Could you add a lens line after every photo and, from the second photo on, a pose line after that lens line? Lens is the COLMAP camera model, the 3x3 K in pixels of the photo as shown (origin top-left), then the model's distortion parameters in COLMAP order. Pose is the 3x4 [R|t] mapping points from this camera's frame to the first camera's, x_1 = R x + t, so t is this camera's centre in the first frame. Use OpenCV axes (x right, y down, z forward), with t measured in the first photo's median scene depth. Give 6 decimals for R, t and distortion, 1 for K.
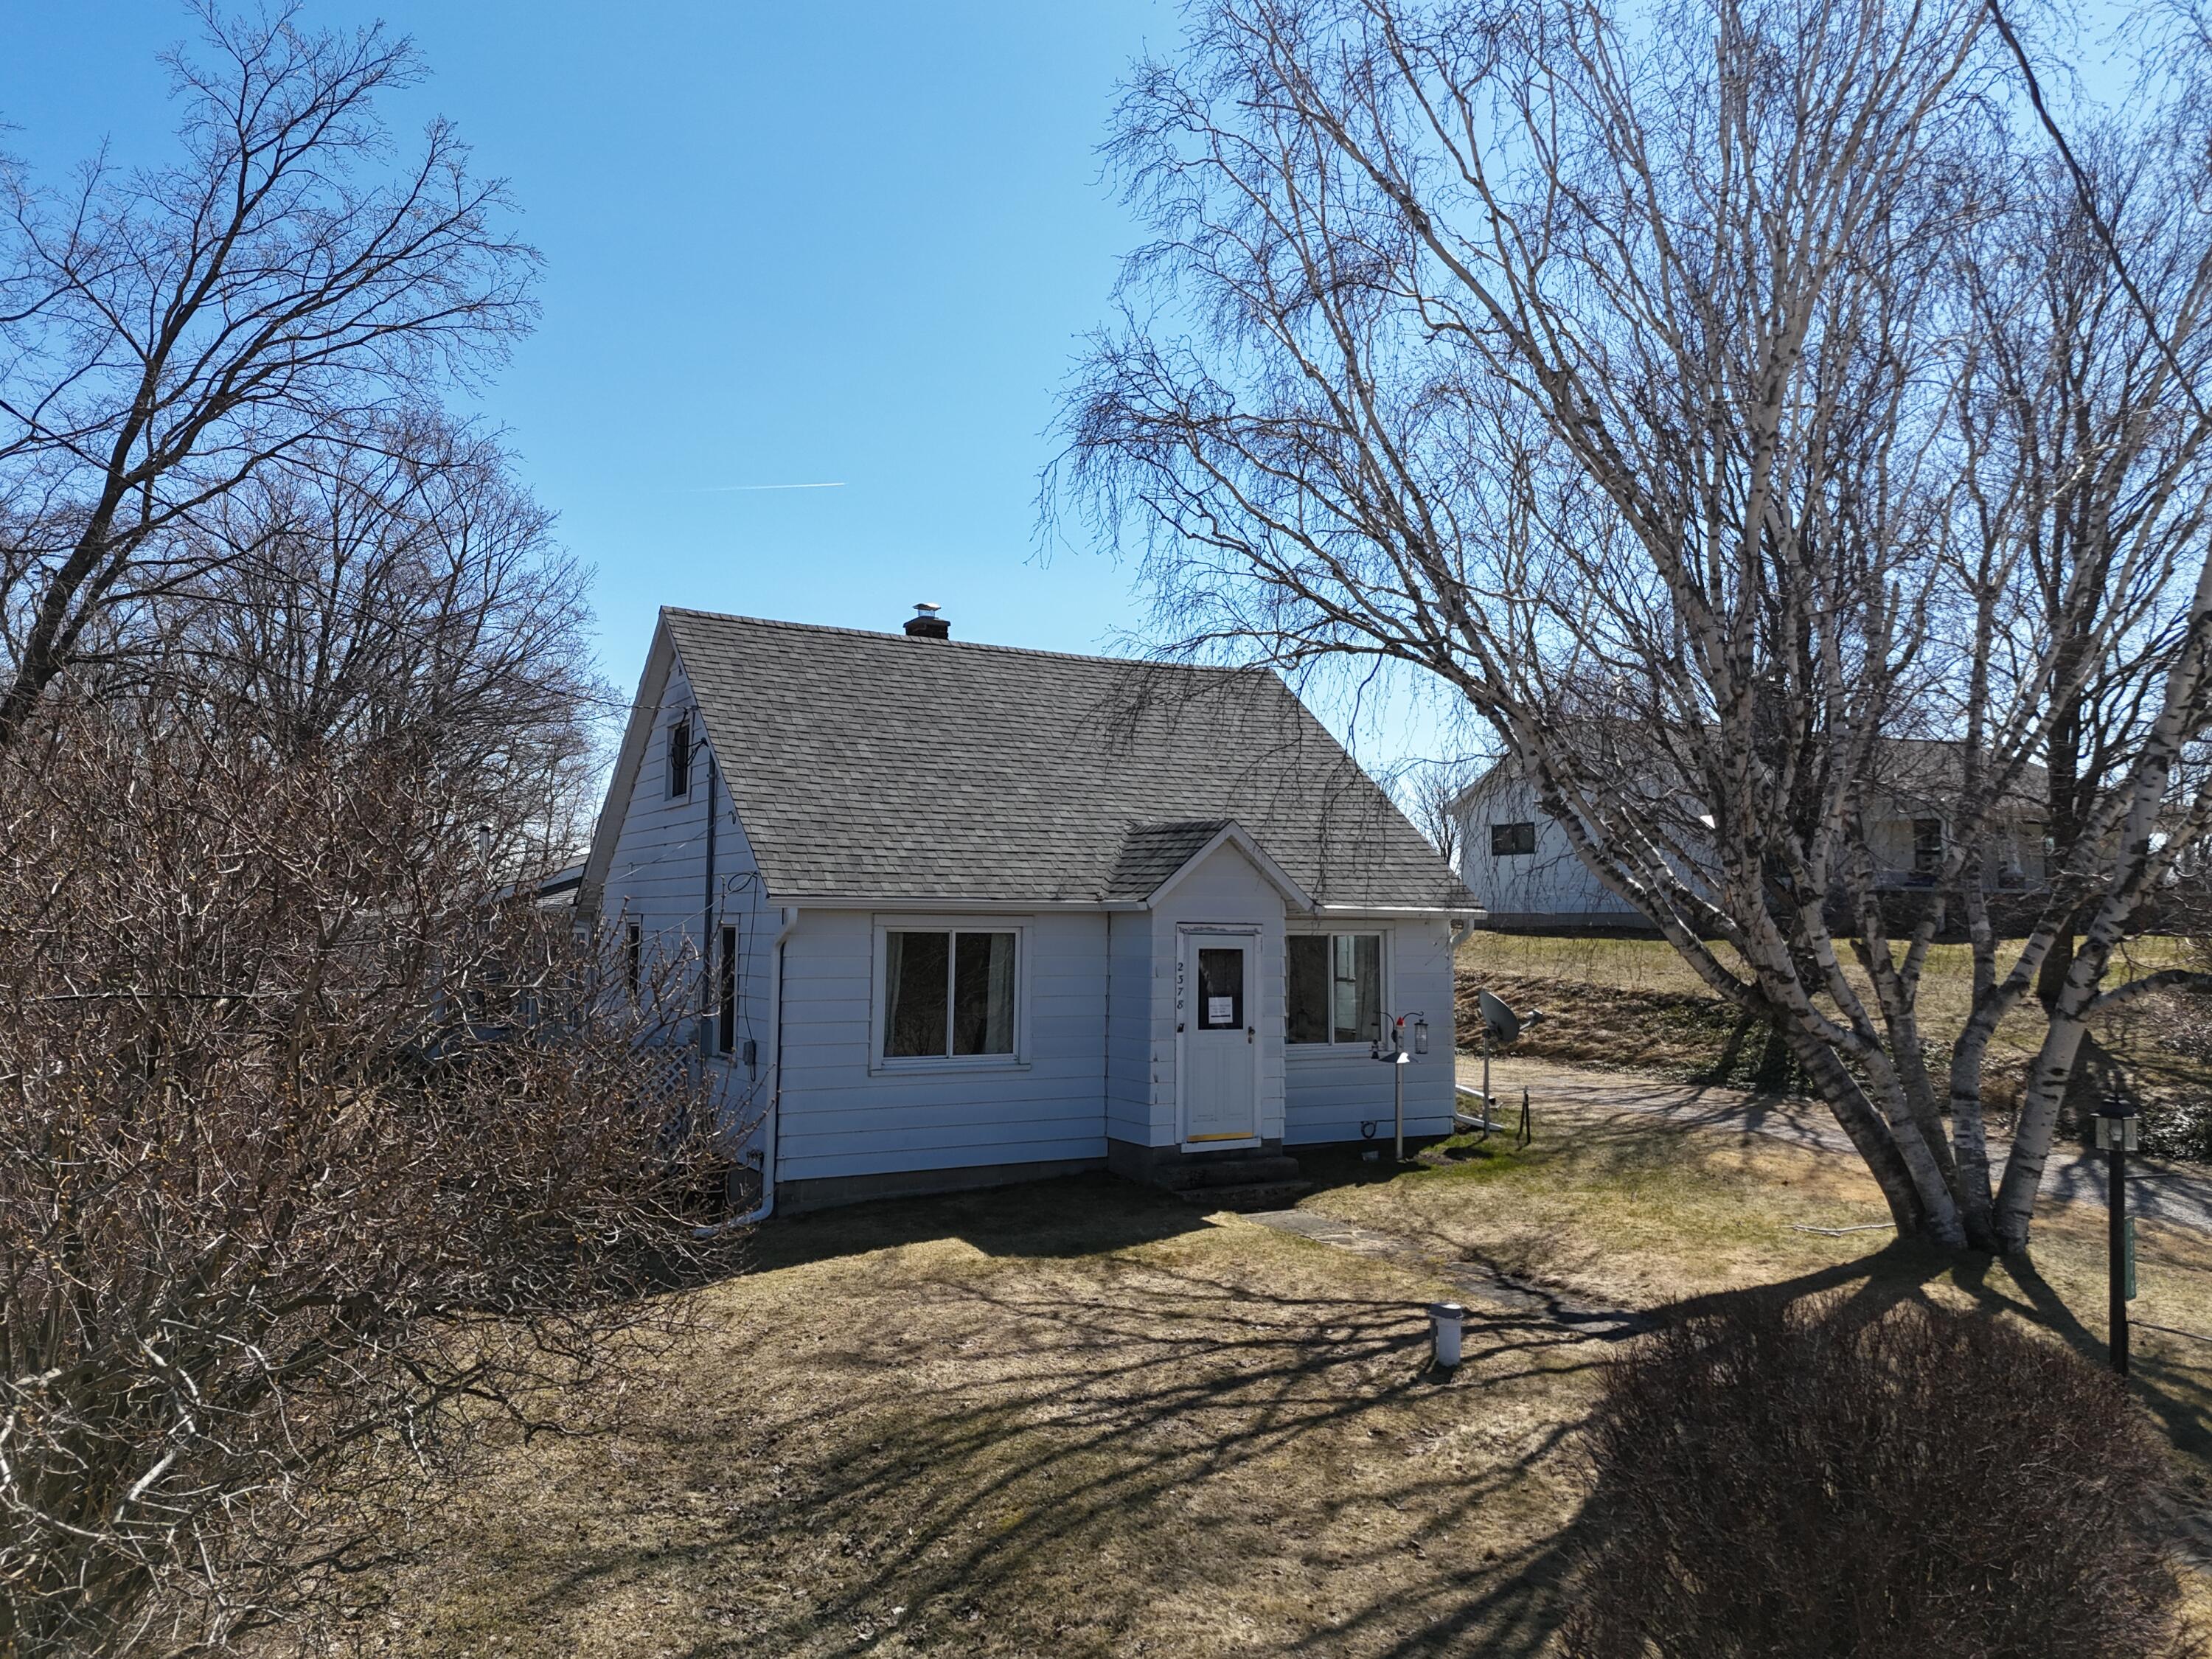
lens RADIAL K [[1542.9, 0, 1106.0], [0, 1542.9, 829.5], [0, 0, 1]] dist [0.131088, -0.142684]
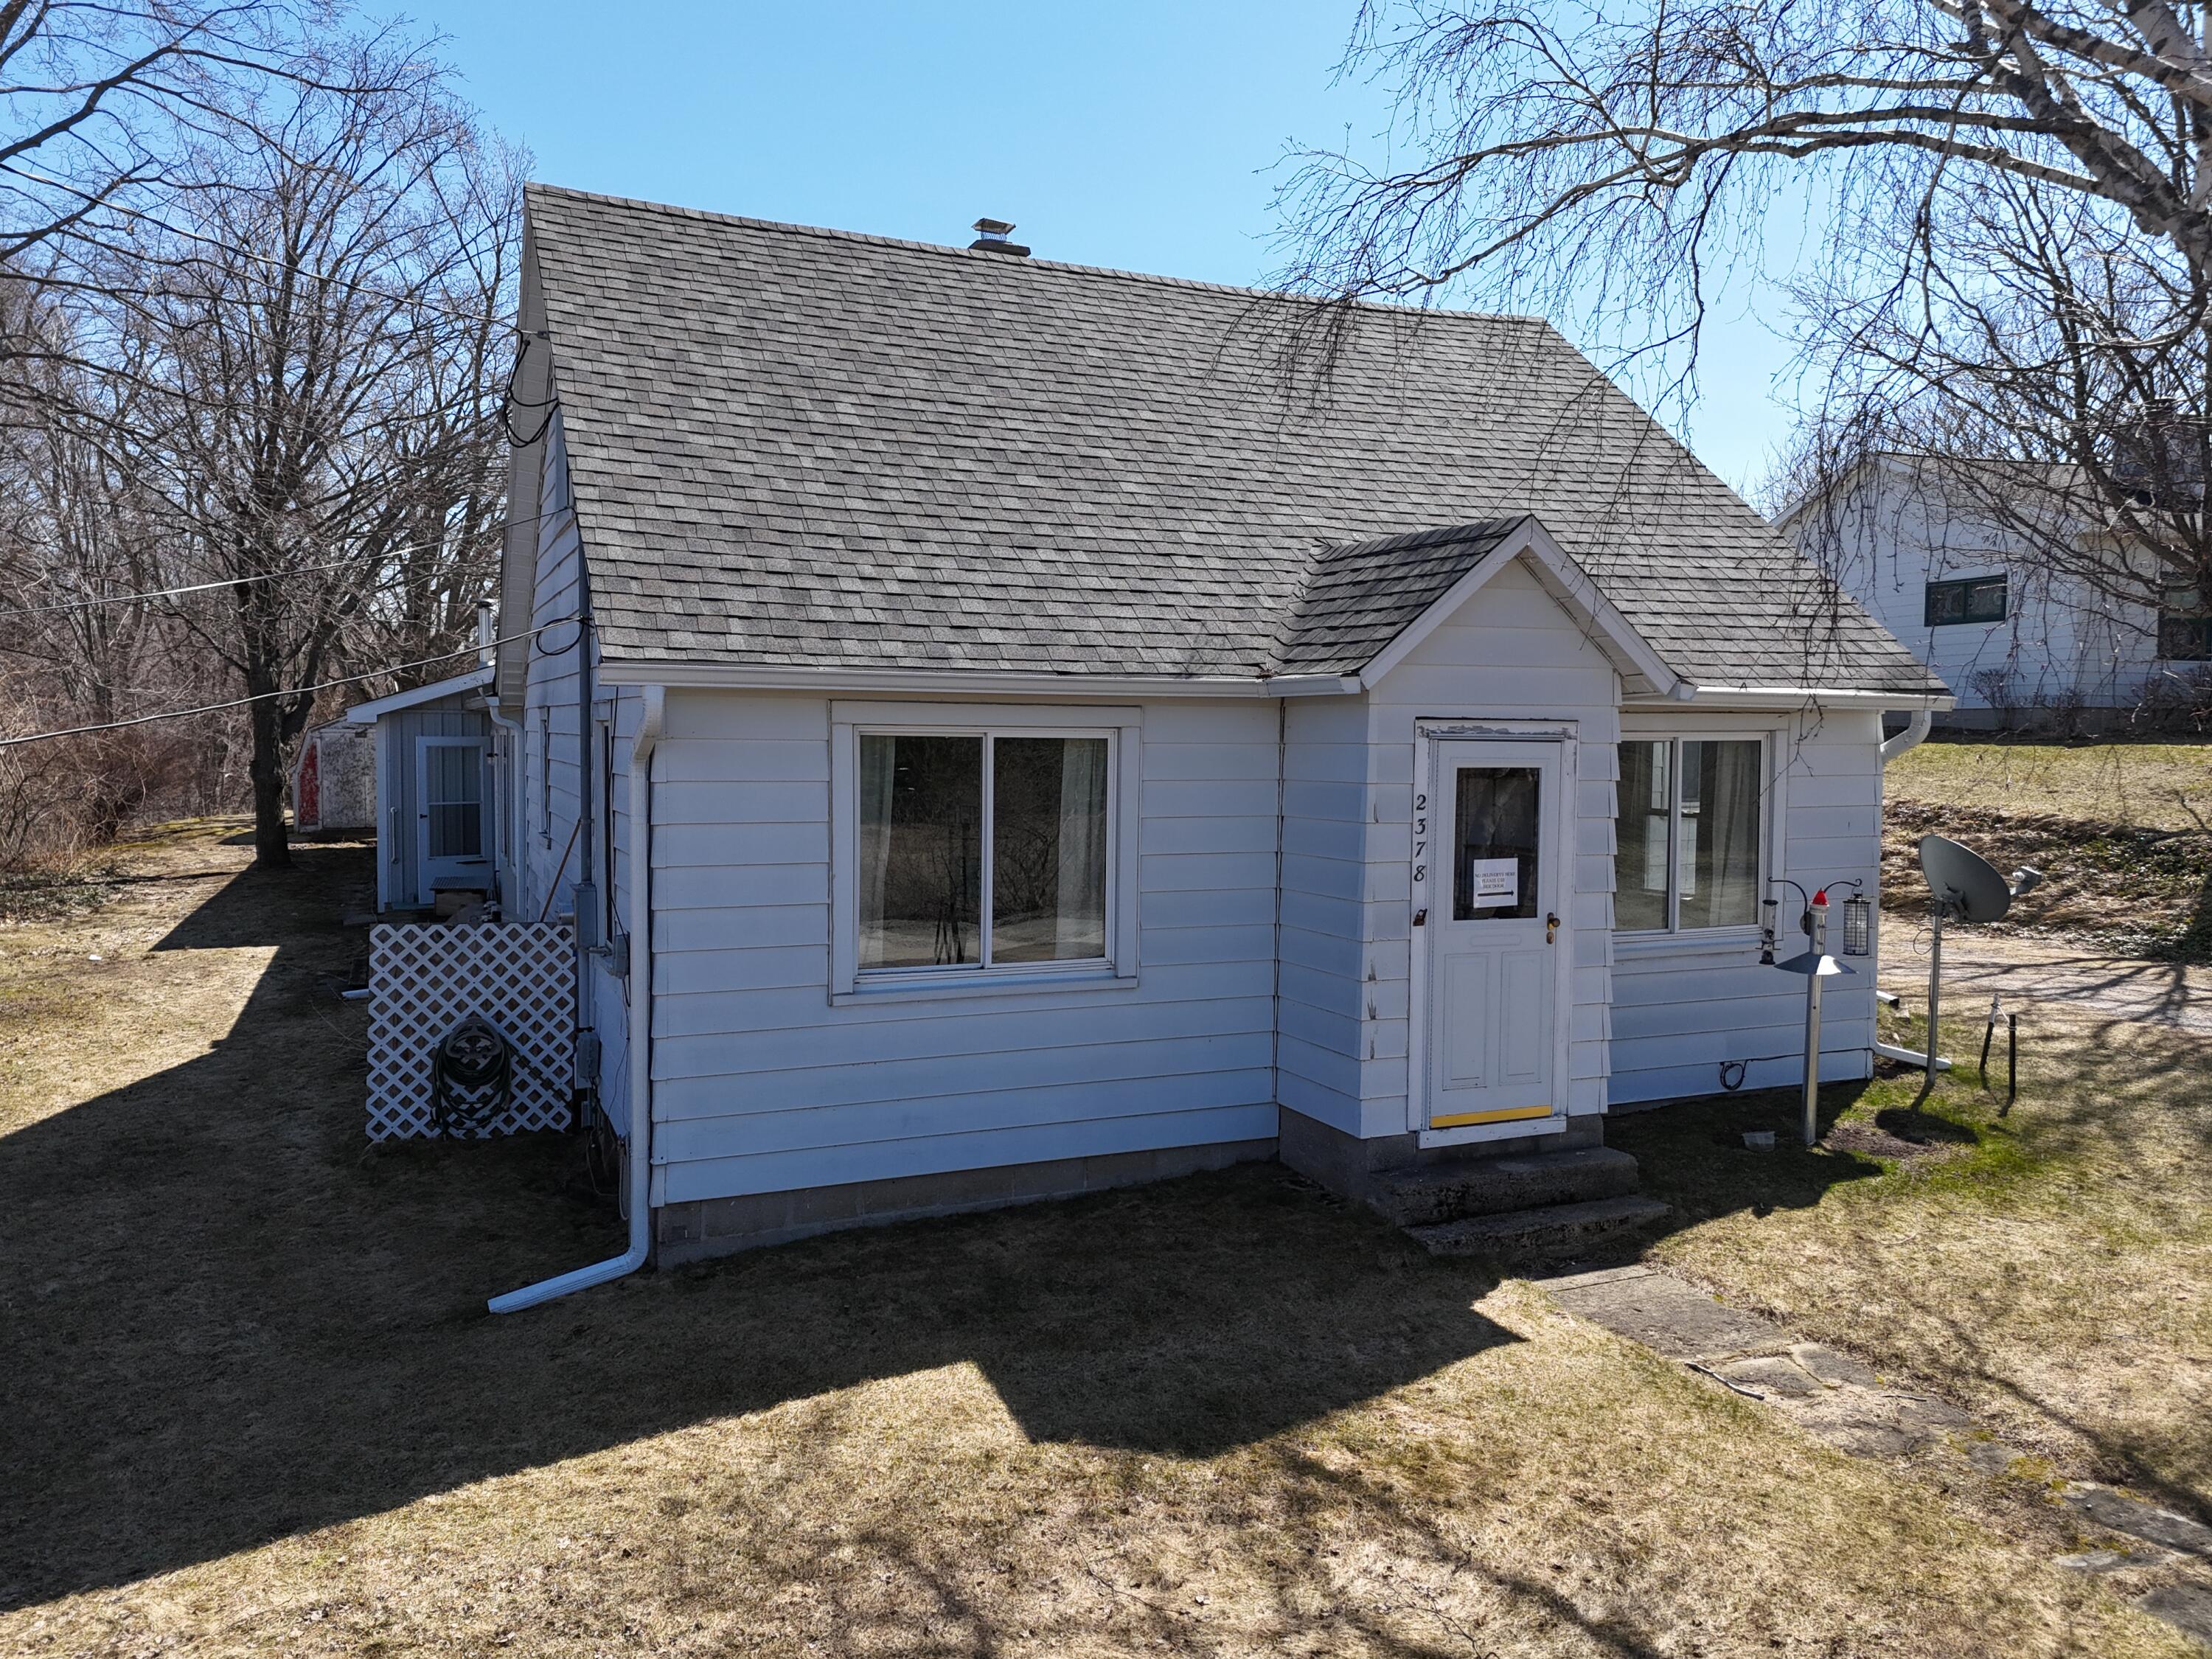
lens RADIAL K [[1542.9, 0, 1106.0], [0, 1542.9, 829.5], [0, 0, 1]] dist [0.131088, -0.142684]
pose [[0.995019, 0.005532, -0.099528, -0.005526], [0.006871, 0.992278, 0.123846, 0.031529], [0.099445, -0.123913, 0.987297, 0.460288]]
